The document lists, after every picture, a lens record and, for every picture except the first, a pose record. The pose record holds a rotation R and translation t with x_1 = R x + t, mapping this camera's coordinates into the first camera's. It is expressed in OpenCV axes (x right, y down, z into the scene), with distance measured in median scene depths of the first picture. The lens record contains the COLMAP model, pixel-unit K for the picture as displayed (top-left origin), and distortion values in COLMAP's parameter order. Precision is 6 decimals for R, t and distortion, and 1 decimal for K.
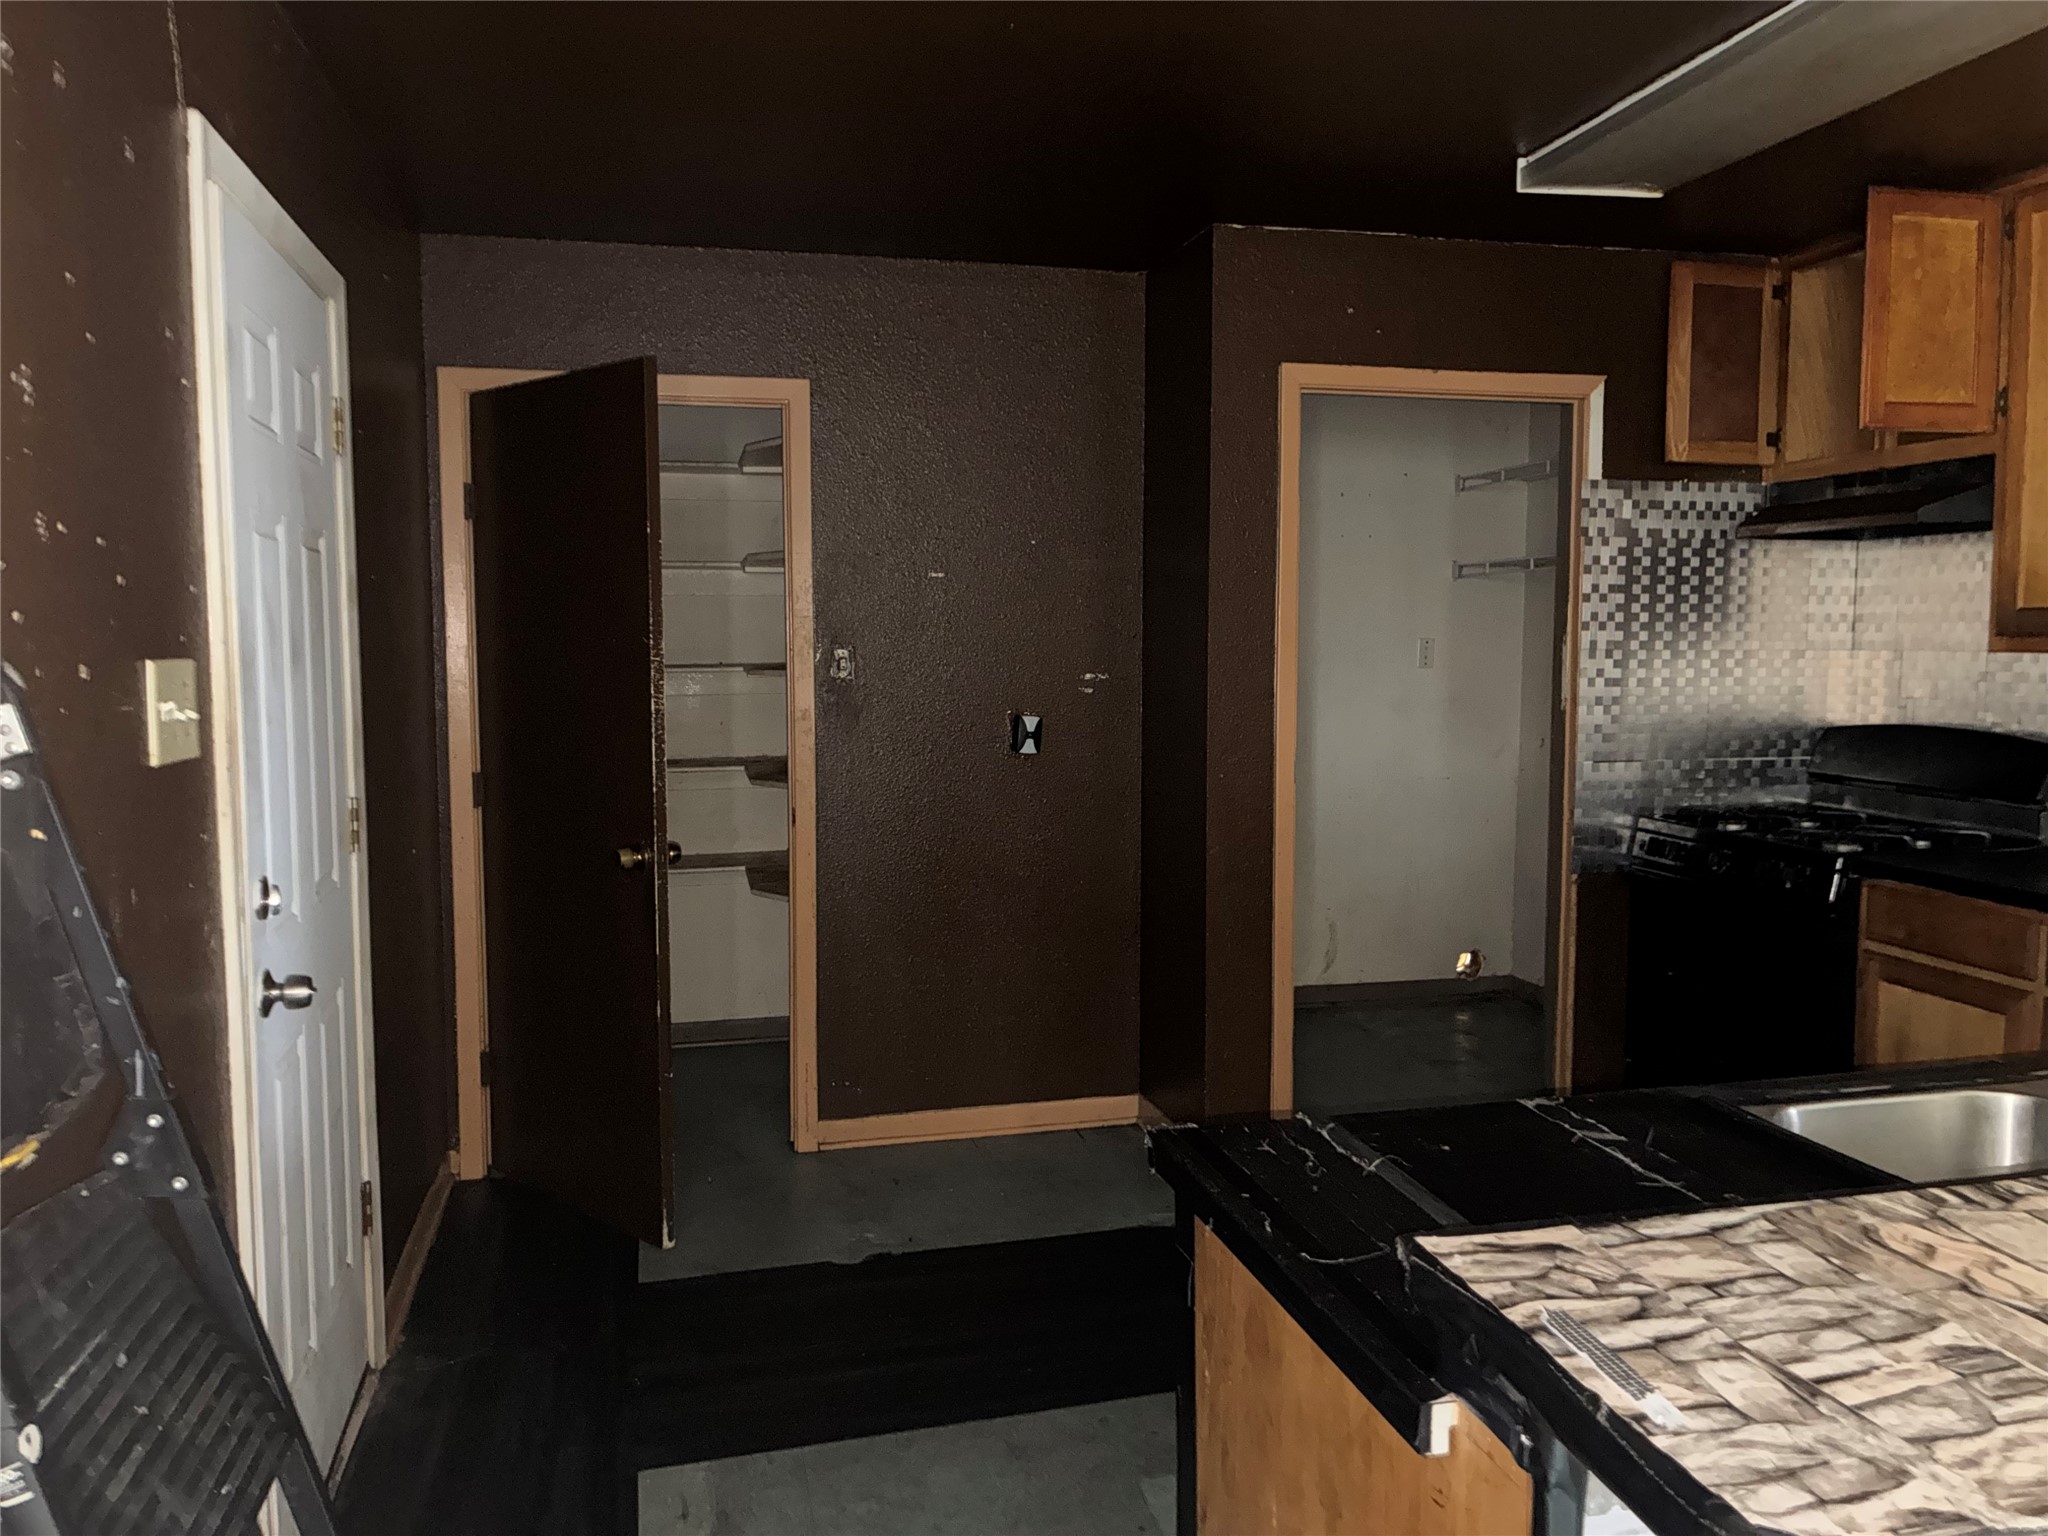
lens RADIAL K [[1554.0, 0, 1031.0], [0, 1554.0, 765.5], [0, 0, 1]] dist [0.044045, -0.076392]
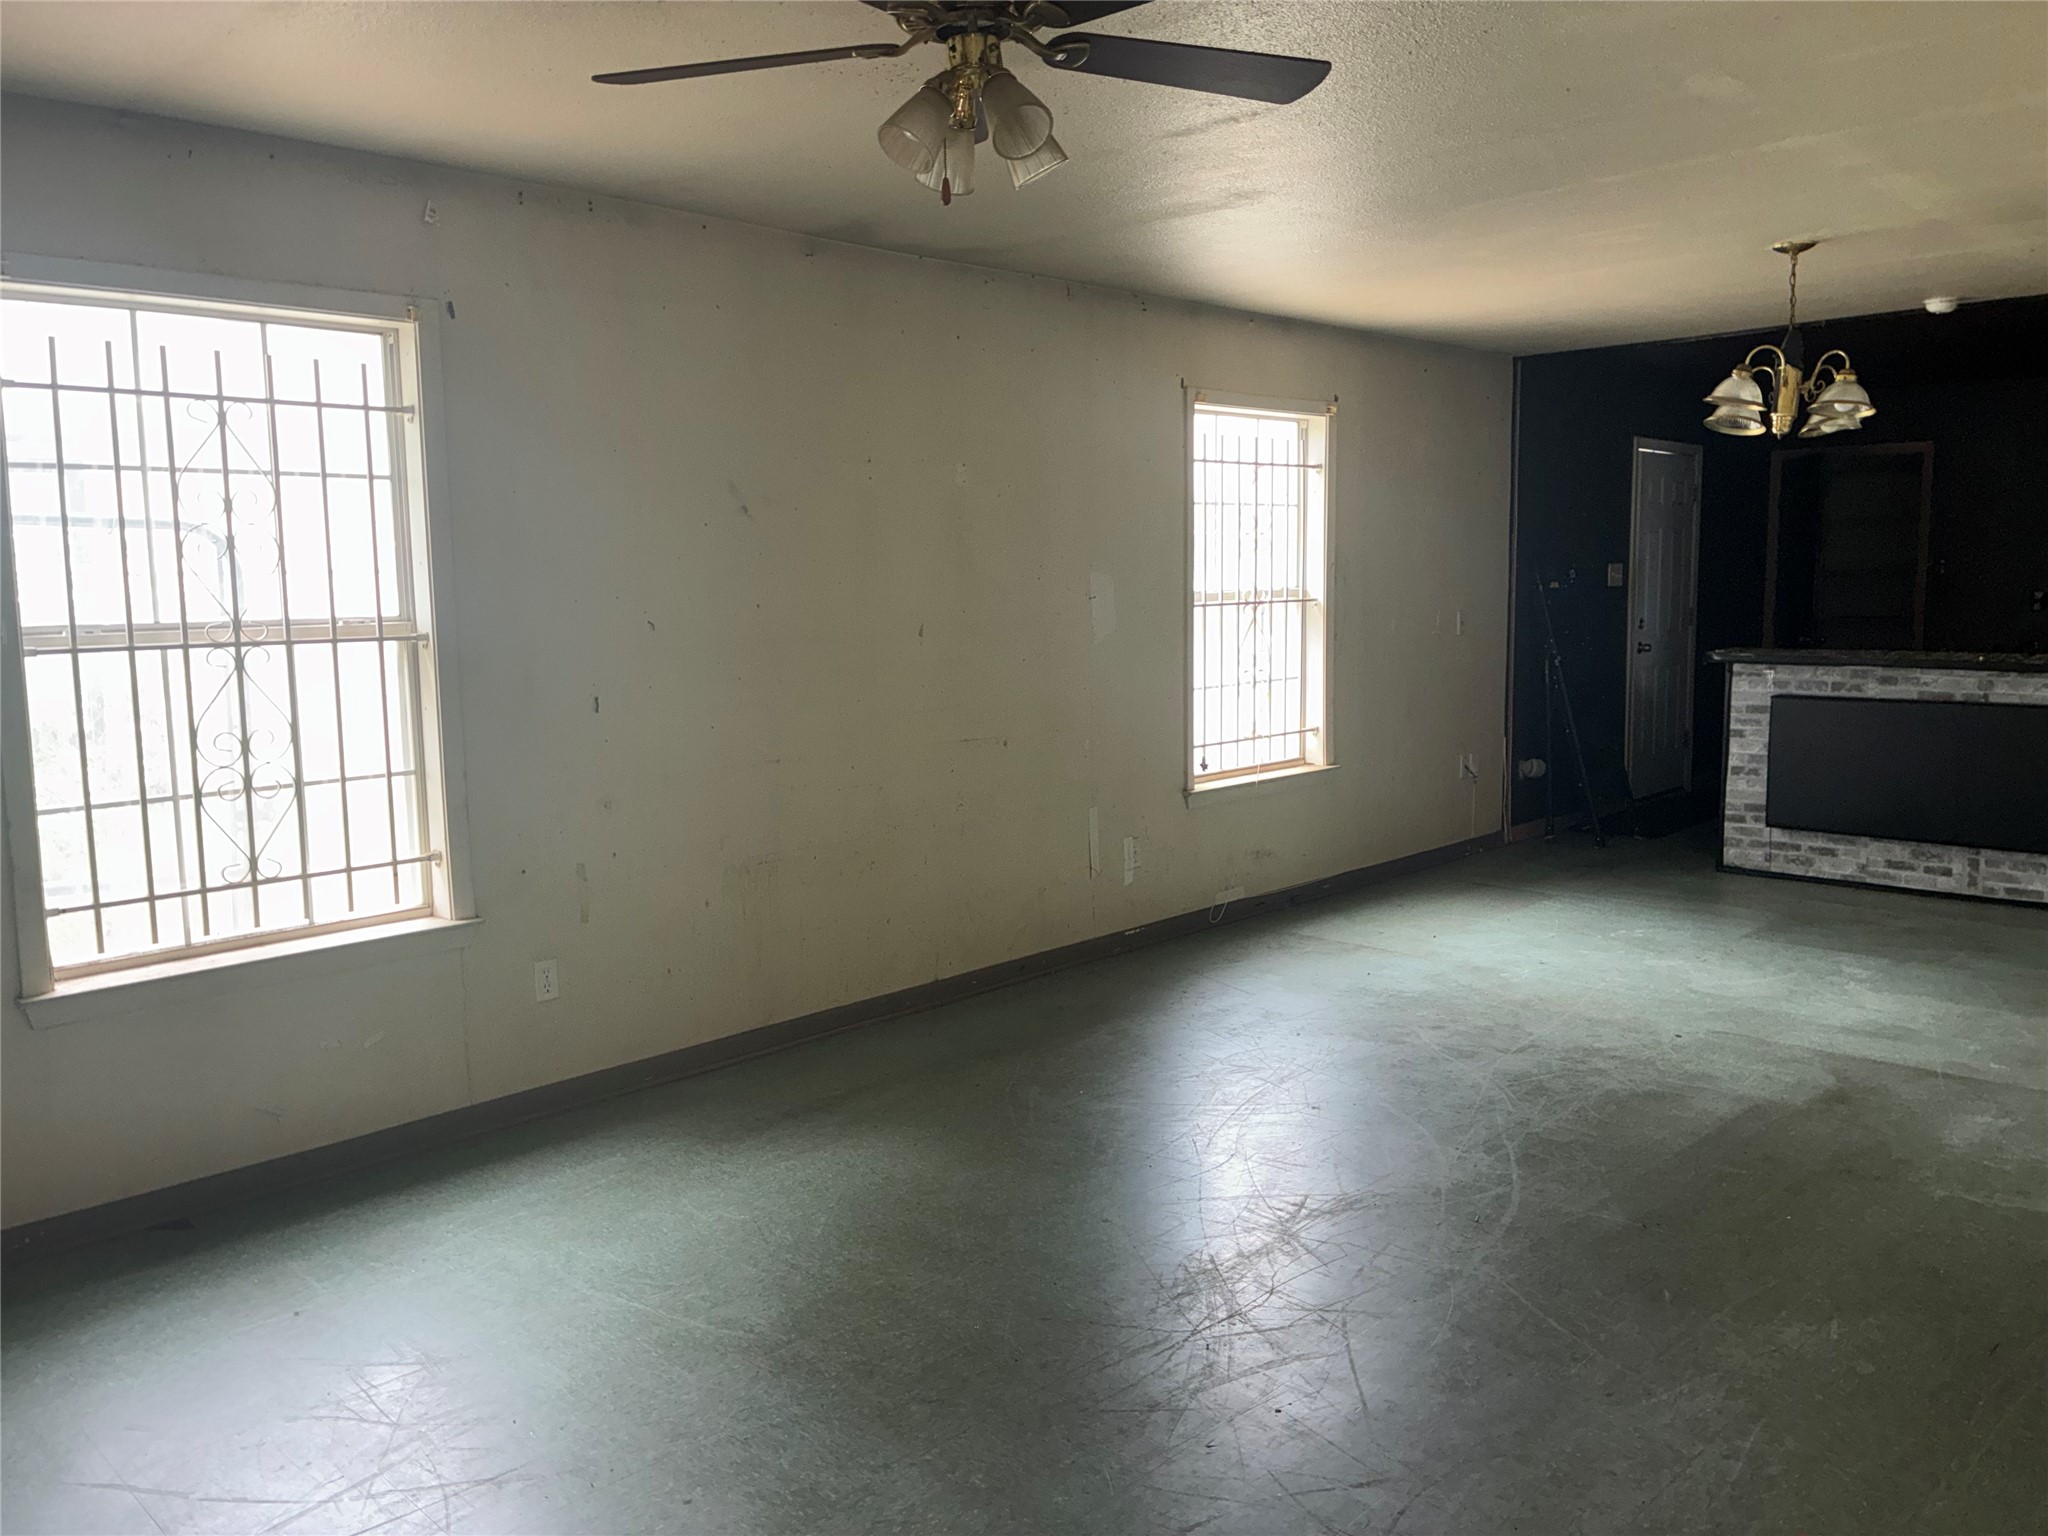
lens RADIAL K [[1554.0, 0, 1008.0], [0, 1554.0, 768.9], [0, 0, 1]] dist [0.044045, -0.076392]
pose [[0.523589, 0.106153, -0.845332, 1.303413], [-0.058898, 0.994344, 0.088384, 0.123072], [0.849932, 0.003512, 0.526880, -1.557200]]
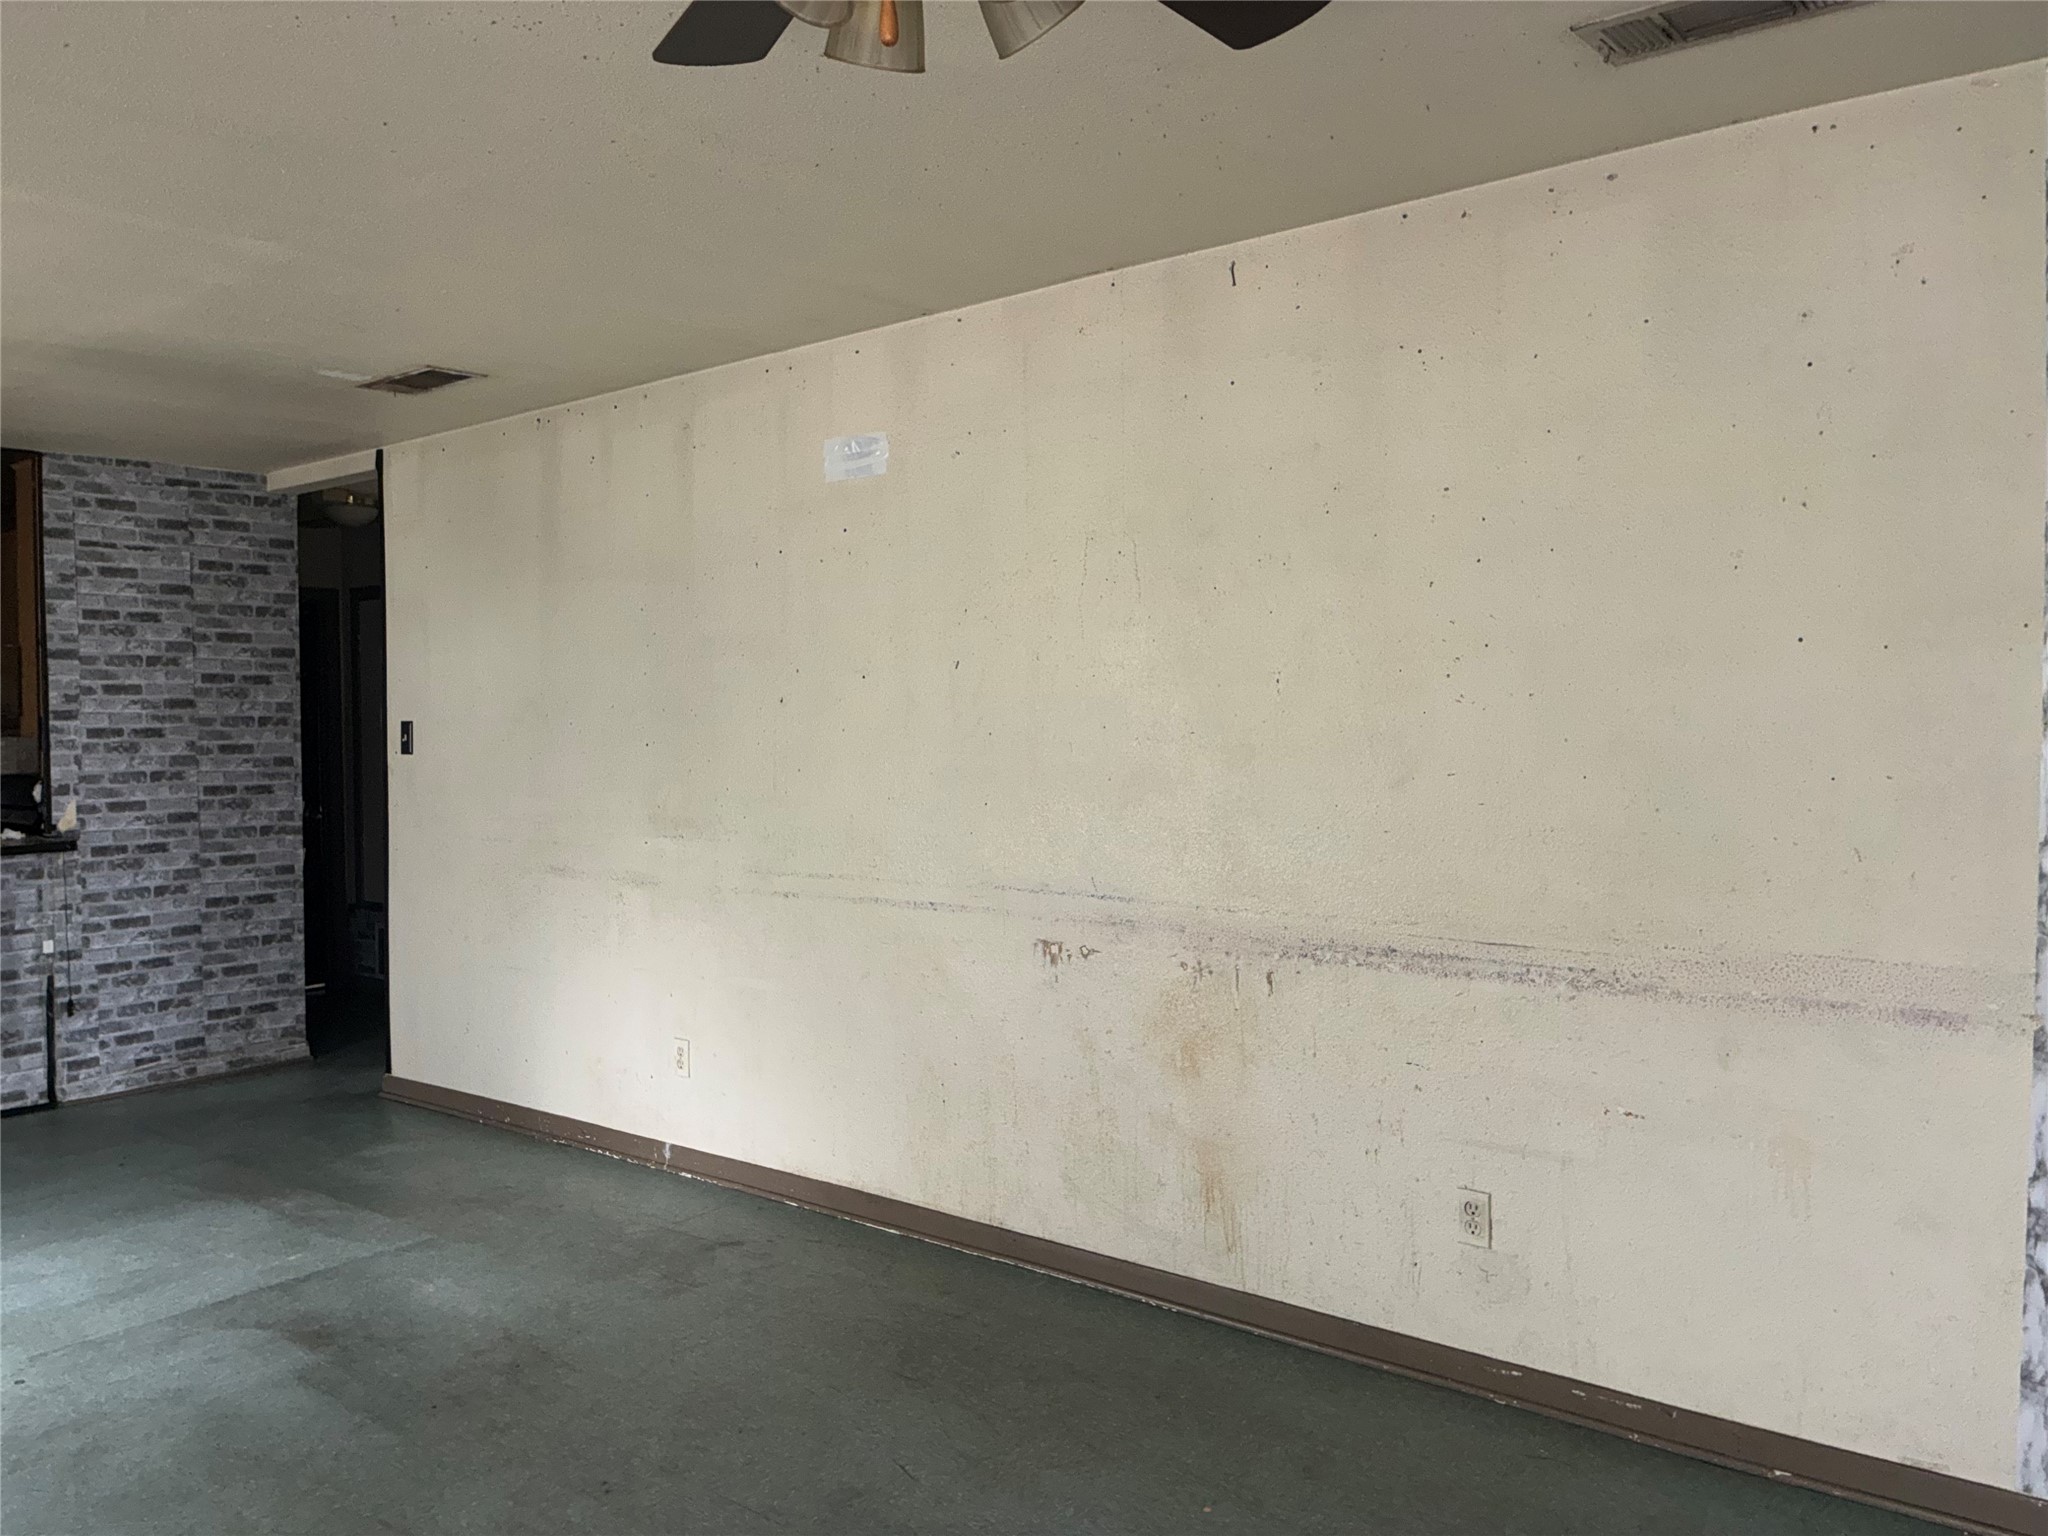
lens RADIAL K [[1554.0, 0, 1014.0], [0, 1554.0, 752.4], [0, 0, 1]] dist [0.044045, -0.076392]
pose [[0.789986, -0.023146, 0.612688, 0.408077], [0.063428, 0.997011, -0.044118, 0.129046], [-0.609835, 0.073714, 0.789093, -1.521043]]
